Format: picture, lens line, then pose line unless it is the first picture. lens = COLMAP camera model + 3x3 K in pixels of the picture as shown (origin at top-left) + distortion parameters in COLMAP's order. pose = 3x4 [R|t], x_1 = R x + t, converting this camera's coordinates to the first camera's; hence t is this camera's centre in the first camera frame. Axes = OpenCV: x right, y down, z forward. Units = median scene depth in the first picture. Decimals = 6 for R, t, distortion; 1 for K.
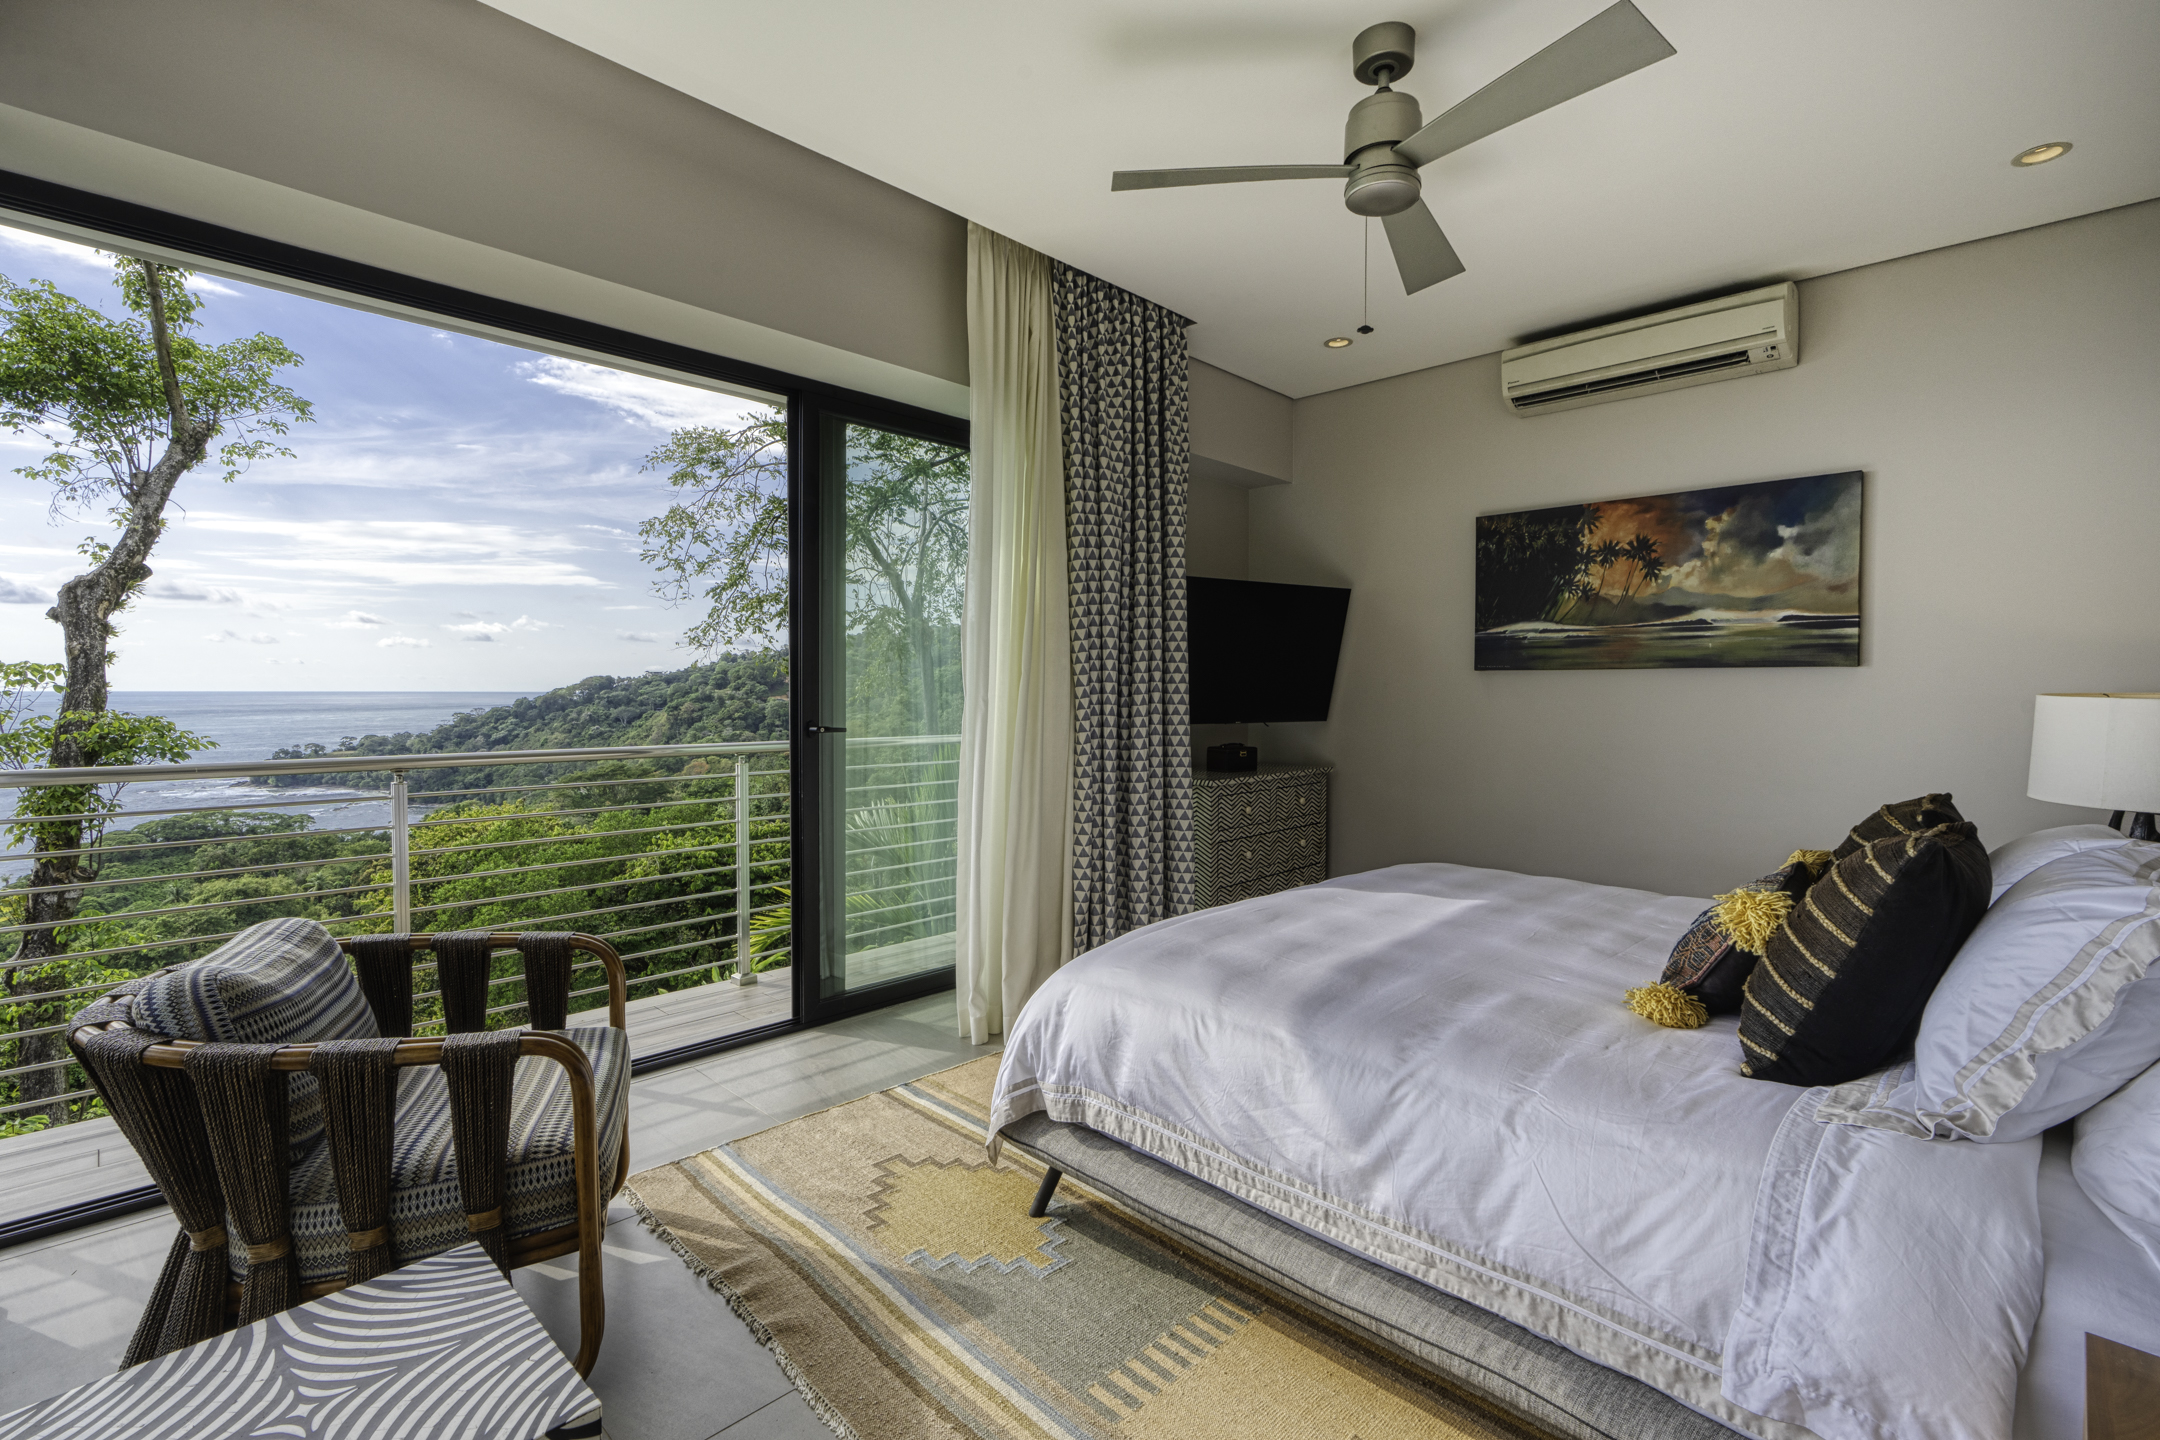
lens RADIAL K [[958.2, 0, 1078.7], [0, 958.2, 712.8], [0, 0, 1]] dist [-0.006094, 0.000439]
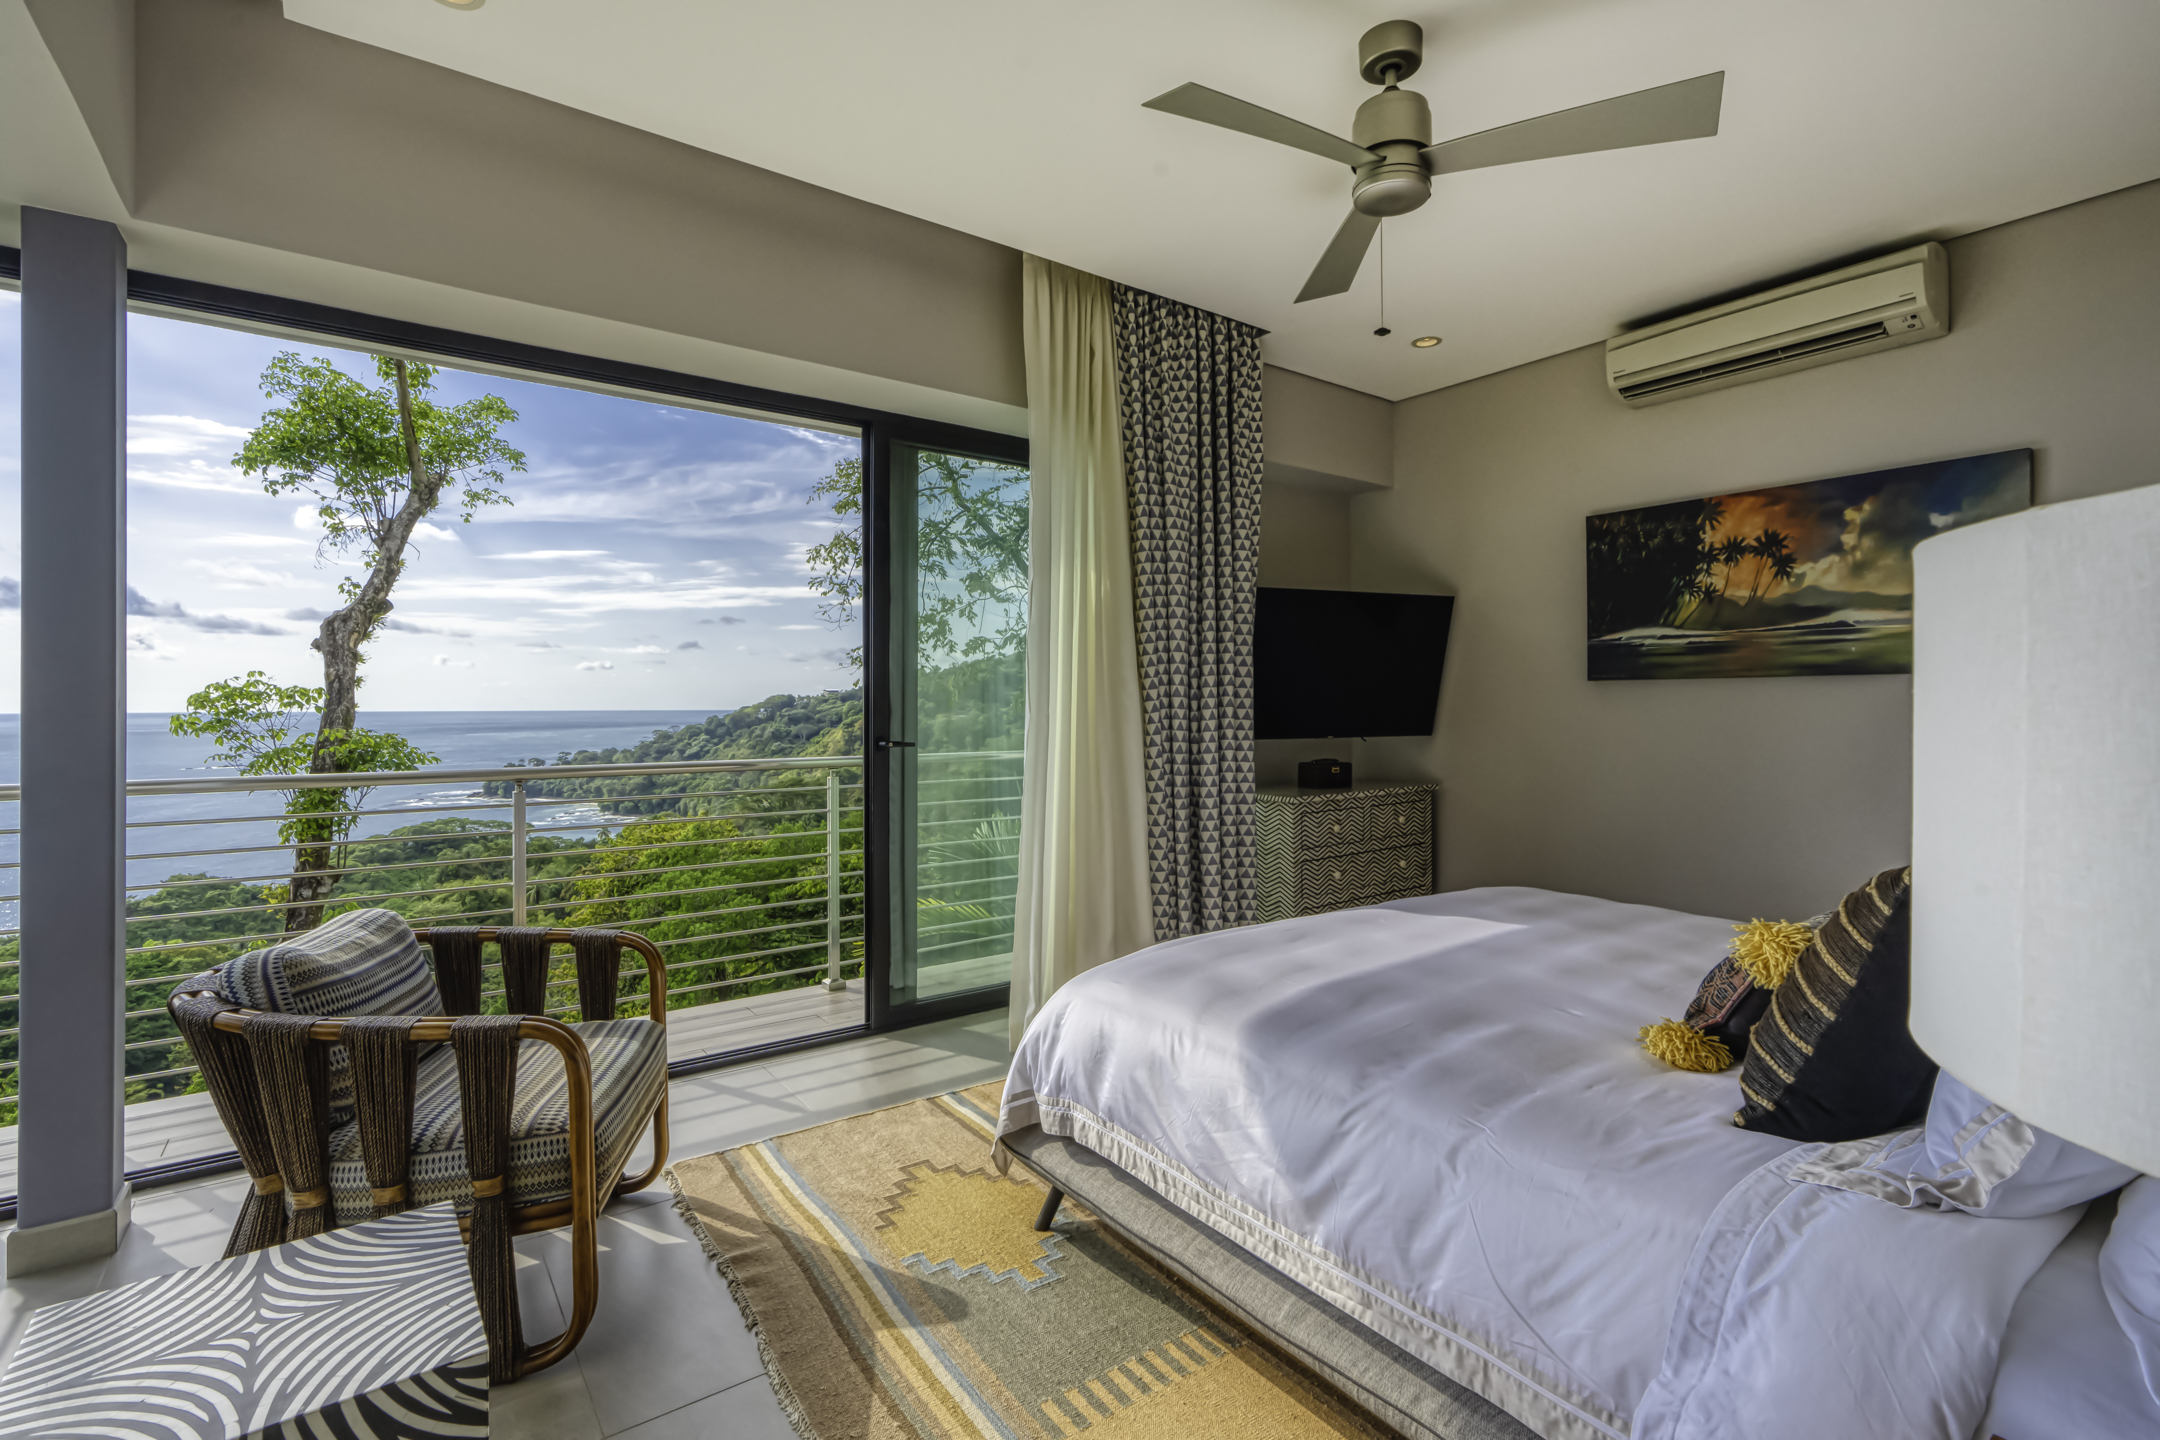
lens RADIAL K [[968.6, 0, 1083.9], [0, 968.6, 697.6], [0, 0, 1]] dist [-0.002720, -0.001307]
pose [[0.987048, -0.008078, -0.160219, 0.177930], [0.002935, 0.999474, -0.032306, 0.002109], [0.160396, 0.031418, 0.986553, -0.010244]]
